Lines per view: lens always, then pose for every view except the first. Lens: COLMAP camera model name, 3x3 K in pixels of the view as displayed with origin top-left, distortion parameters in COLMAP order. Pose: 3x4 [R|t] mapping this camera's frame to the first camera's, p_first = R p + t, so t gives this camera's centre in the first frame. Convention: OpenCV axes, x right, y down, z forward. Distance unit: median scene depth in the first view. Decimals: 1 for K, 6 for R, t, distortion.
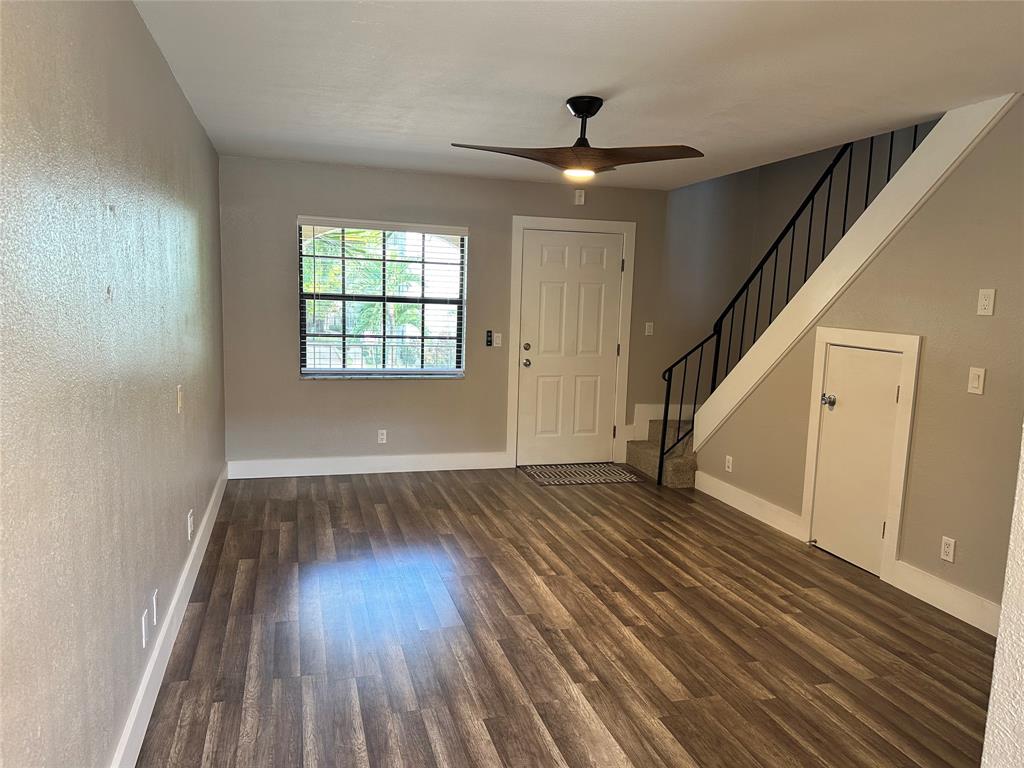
lens RADIAL K [[716.0, 0, 514.1], [0, 716.0, 375.9], [0, 0, 1]] dist [0.060660, -0.076595]
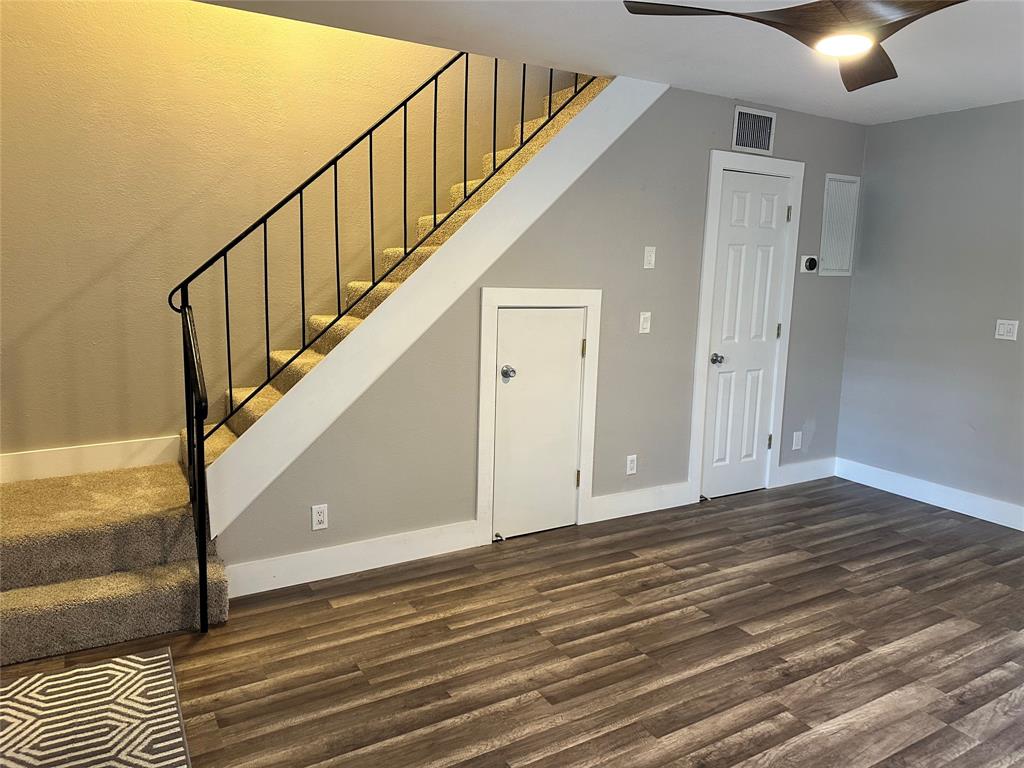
lens RADIAL K [[716.0, 0, 505.3], [0, 716.0, 380.8], [0, 0, 1]] dist [0.060660, -0.076595]
pose [[-0.234860, -0.190059, 0.953267, -0.366962], [0.078255, 0.973818, 0.213436, -0.133462], [-0.968874, 0.124726, -0.213837, 1.147047]]
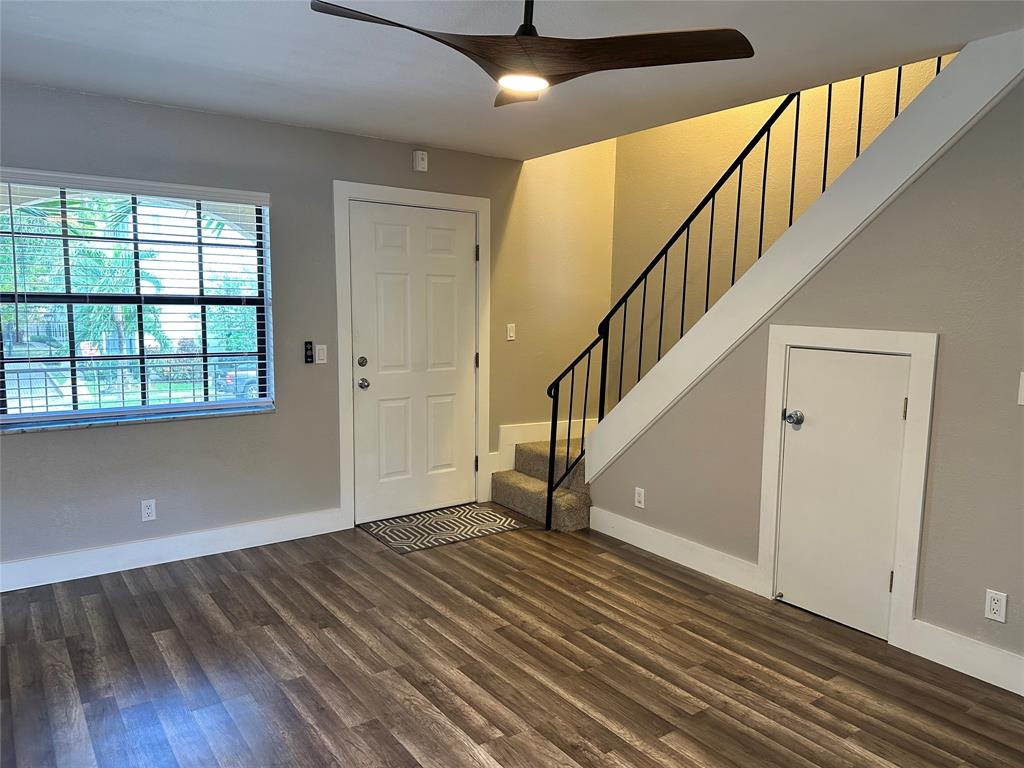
lens RADIAL K [[716.0, 0, 521.3], [0, 716.0, 380.9], [0, 0, 1]] dist [0.060660, -0.076595]
pose [[0.940473, -0.057202, 0.335020, -0.103424], [0.053825, 0.998363, 0.019365, -0.036260], [-0.335579, -0.000180, 0.942012, 0.346998]]
